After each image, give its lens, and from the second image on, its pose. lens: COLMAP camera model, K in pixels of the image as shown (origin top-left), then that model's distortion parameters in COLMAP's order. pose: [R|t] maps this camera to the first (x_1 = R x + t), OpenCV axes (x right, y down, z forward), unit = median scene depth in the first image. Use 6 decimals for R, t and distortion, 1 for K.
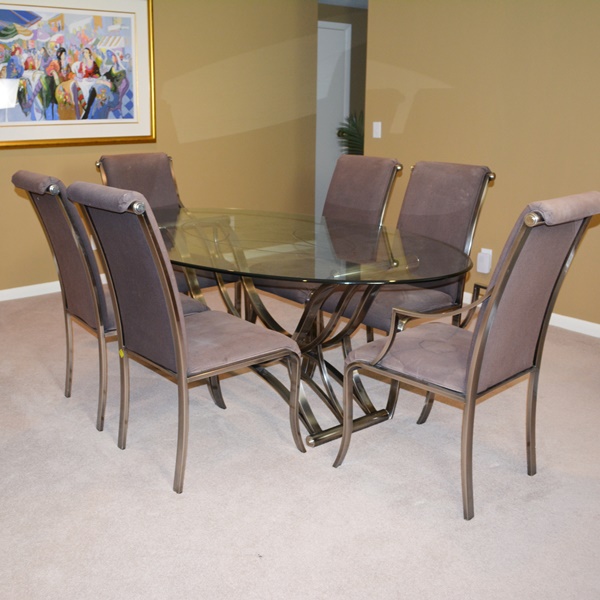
lens RADIAL K [[705.0, 0, 261.5], [0, 705.0, 298.7], [0, 0, 1]] dist [-0.086856, 0.004773]
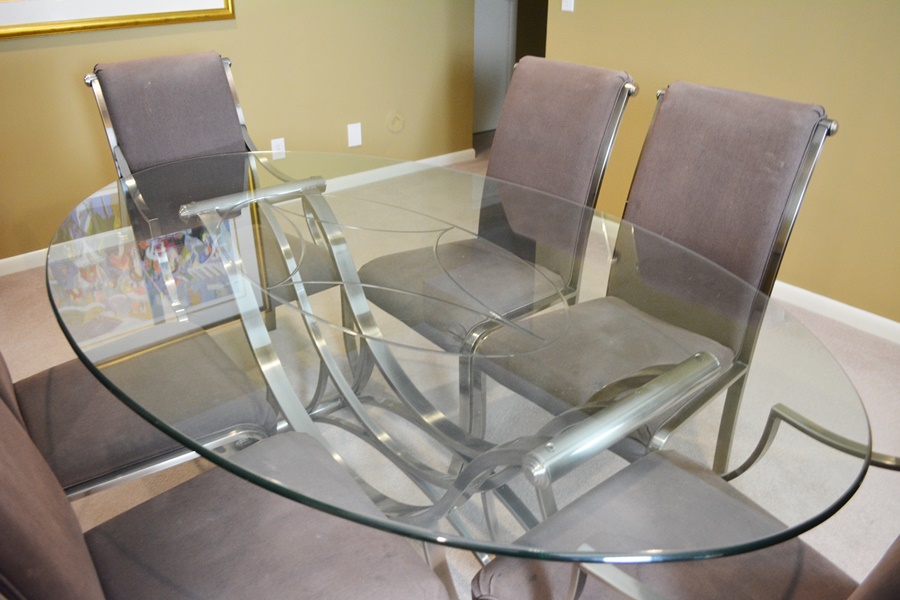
lens RADIAL K [[705.8, 0, 447.0], [0, 705.8, 299.4], [0, 0, 1]] dist [-0.085626, 0.007068]
pose [[0.999112, -0.016017, 0.038964, 0.034559], [0.007963, 0.980034, 0.198672, -0.154071], [-0.041368, -0.198185, 0.979291, 0.507315]]
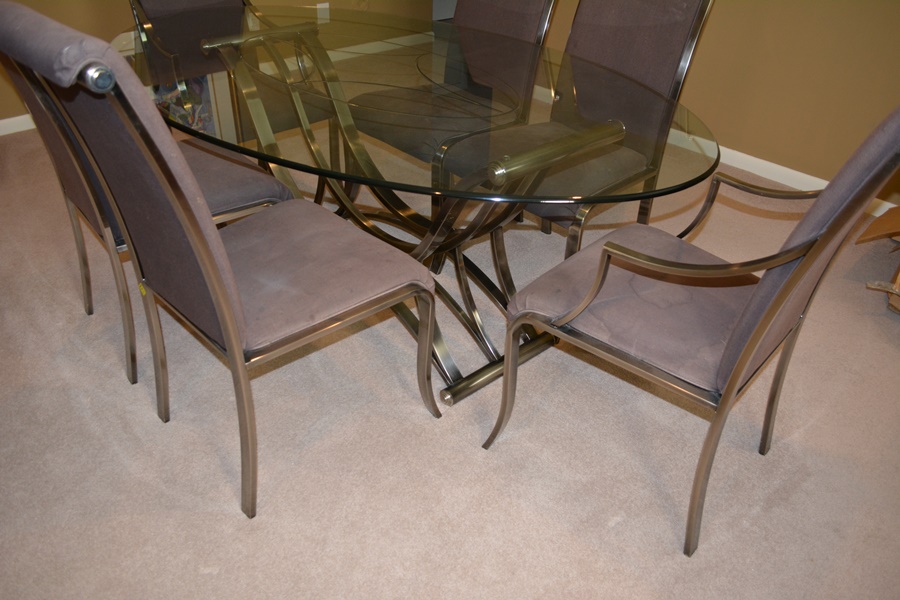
lens RADIAL K [[705.8, 0, 447.0], [0, 705.8, 299.4], [0, 0, 1]] dist [-0.085626, 0.007068]
pose [[0.994002, -0.027641, 0.105812, -0.000026], [-0.006874, 0.949827, 0.312701, -0.087814], [-0.109147, -0.311553, 0.943940, 0.334046]]
